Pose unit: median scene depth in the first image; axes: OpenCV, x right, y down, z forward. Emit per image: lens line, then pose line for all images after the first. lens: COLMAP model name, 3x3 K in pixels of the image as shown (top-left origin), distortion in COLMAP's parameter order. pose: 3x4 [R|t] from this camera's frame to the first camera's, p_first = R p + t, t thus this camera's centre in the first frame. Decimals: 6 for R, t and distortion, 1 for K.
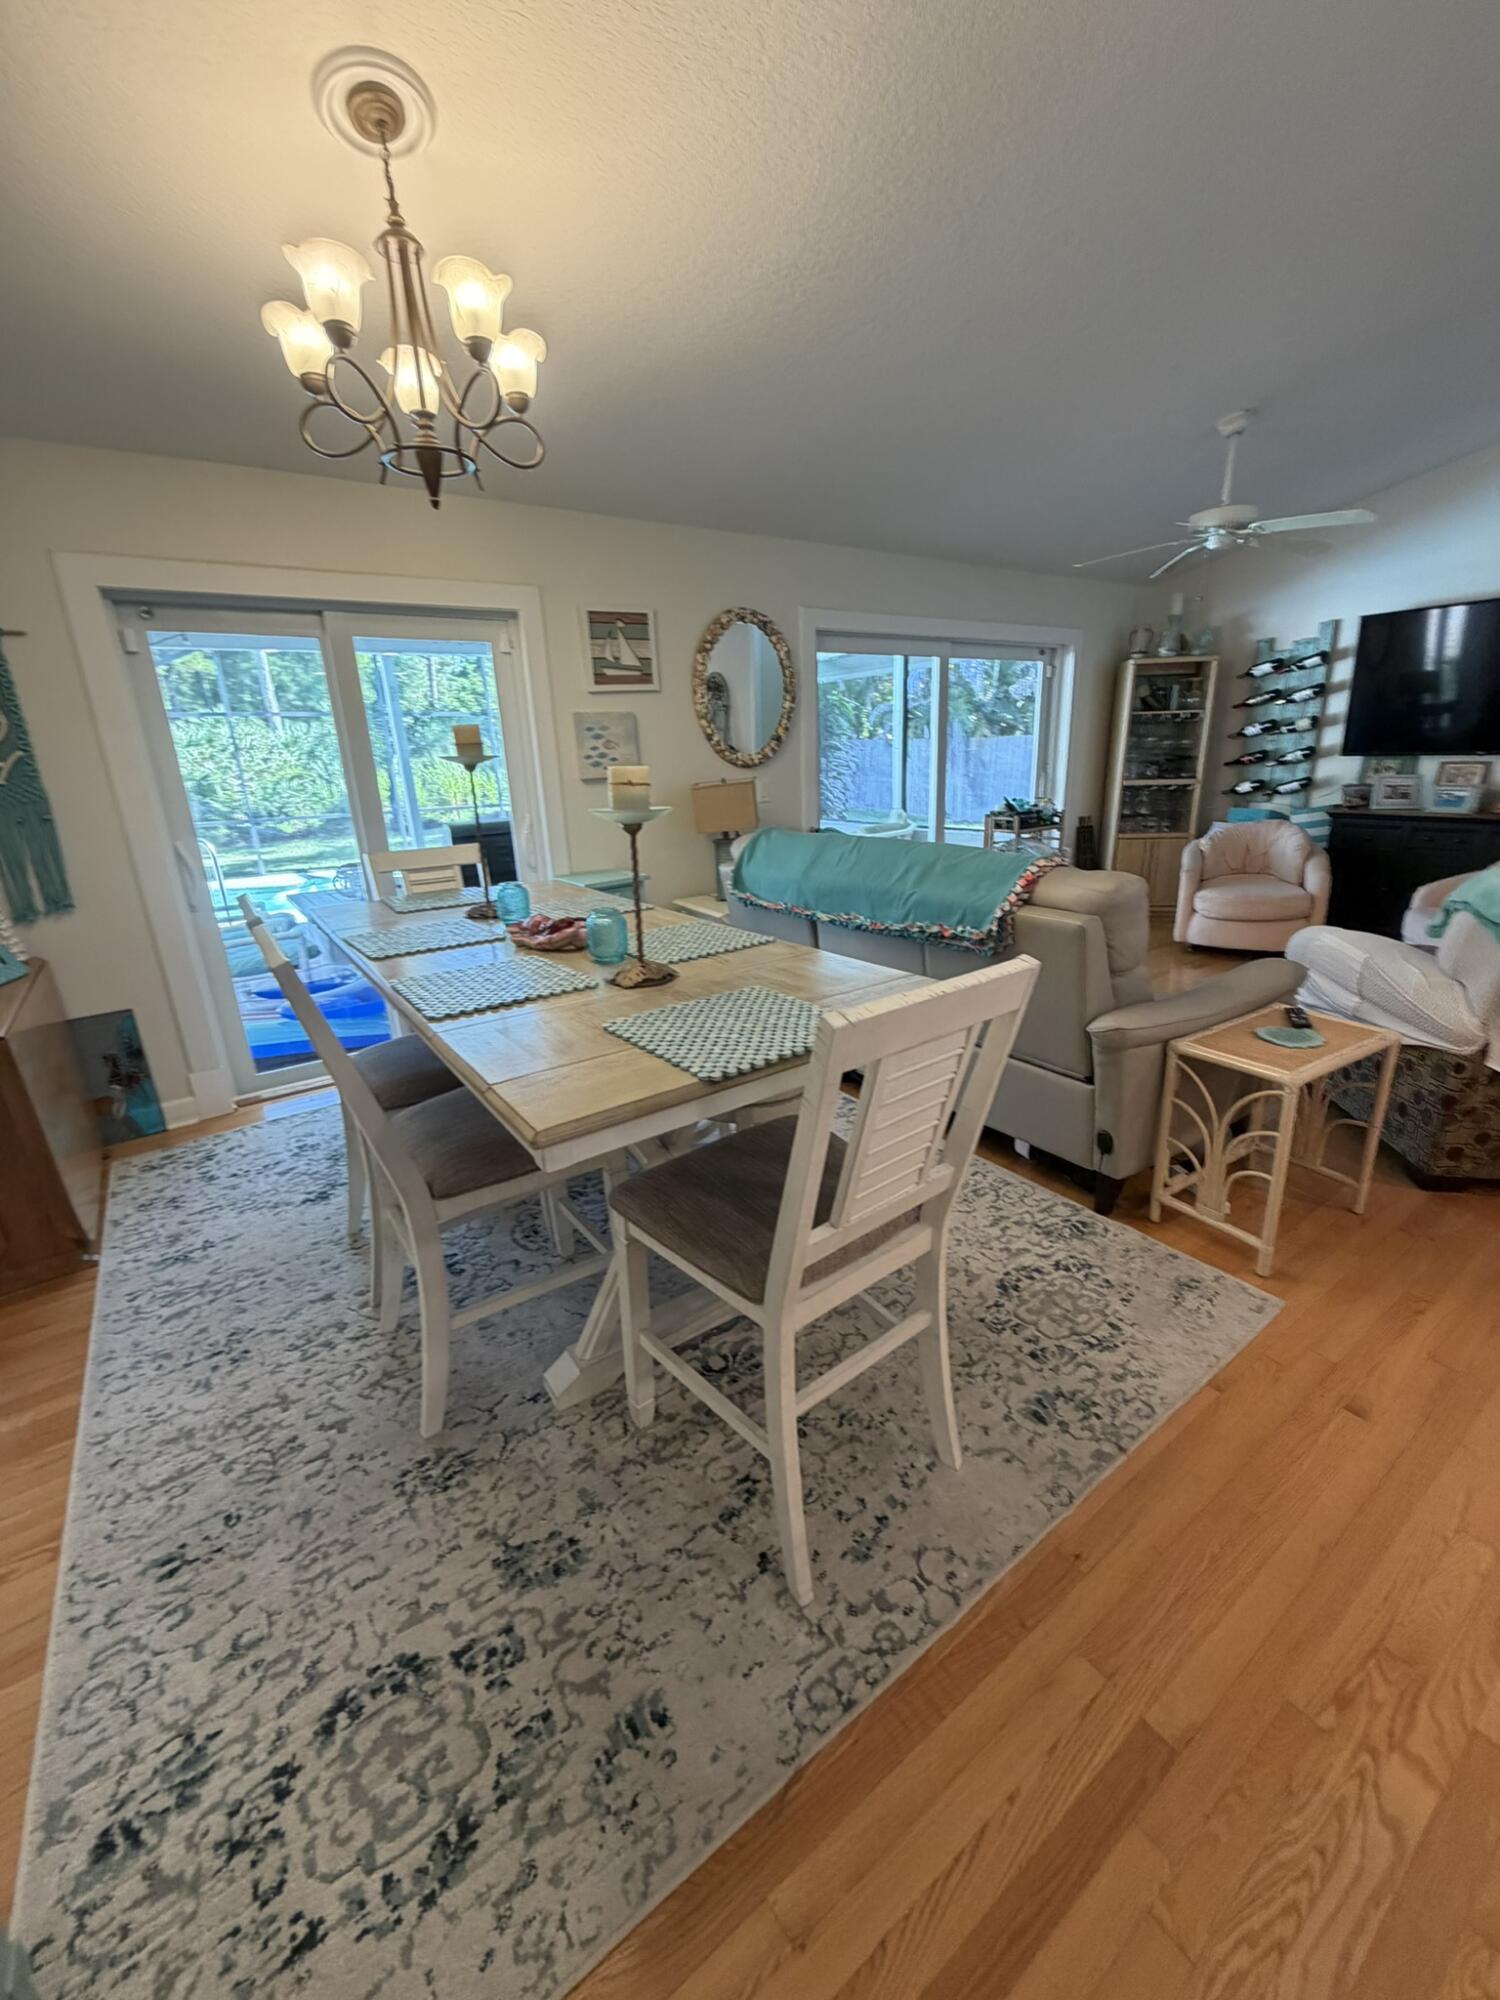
lens RADIAL K [[798.6, 0, 750.7], [0, 798.6, 1000.0], [0, 0, 1]] dist [-0.001577, -0.000132]
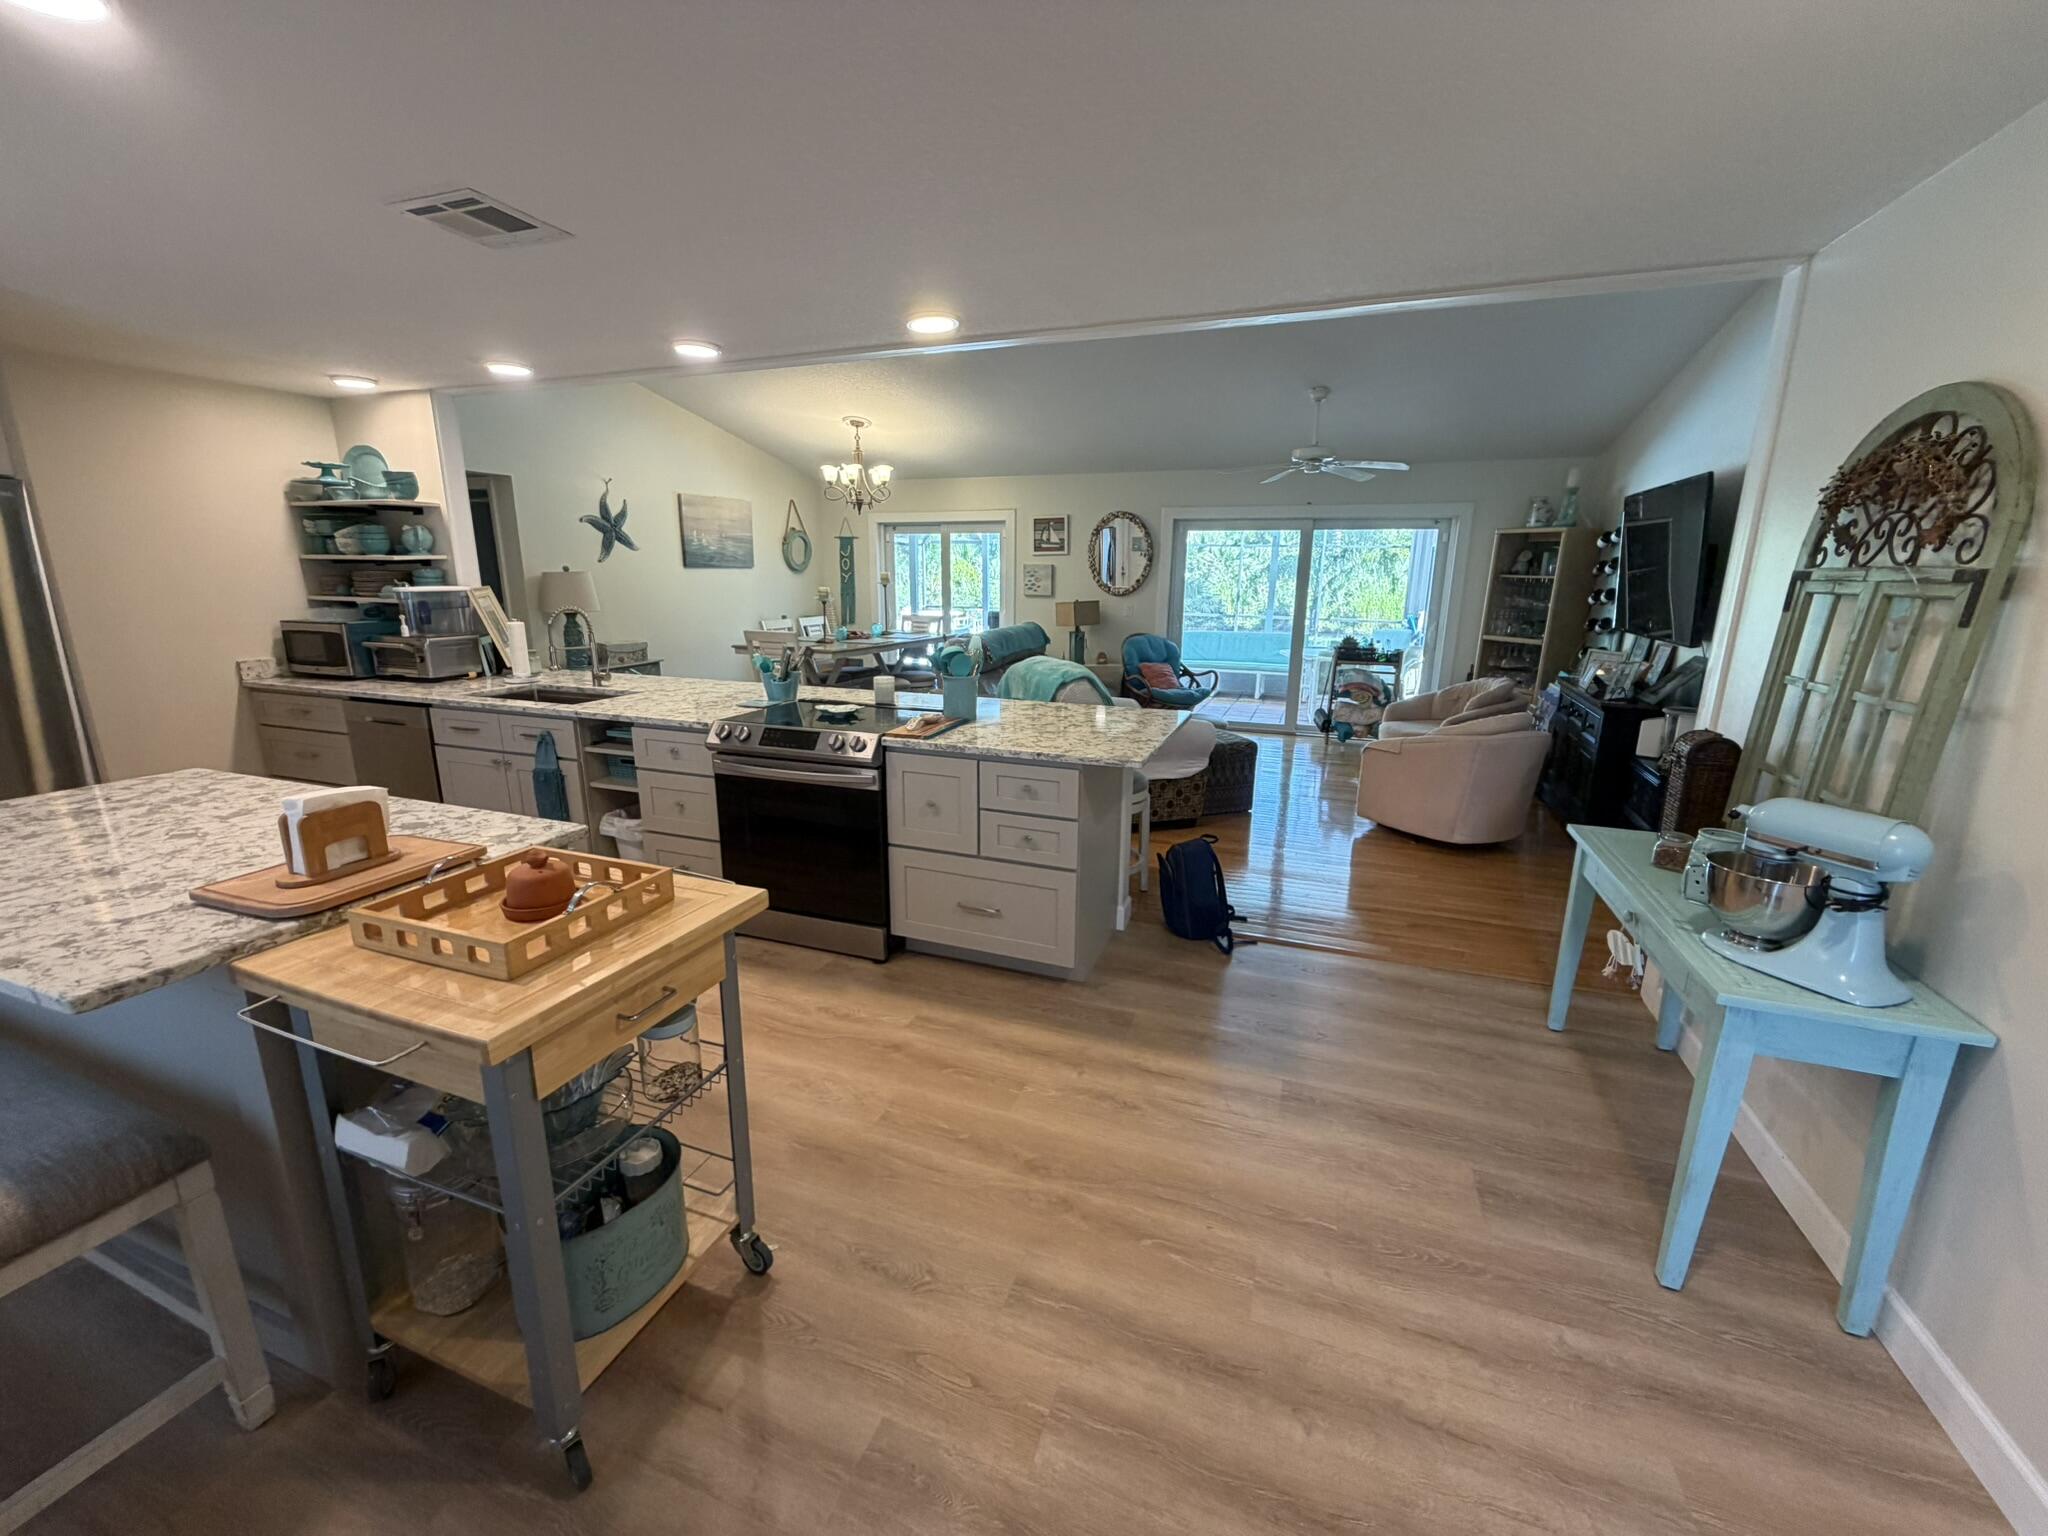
lens RADIAL K [[817.8, 0, 1022.1], [0, 817.8, 767.5], [0, 0, 1]] dist [-0.001577, -0.000132]
pose [[0.556178, 0.241275, -0.795269, 1.601949], [-0.279769, 0.955434, 0.094208, -0.039402], [0.782557, 0.170096, 0.598893, -0.226930]]
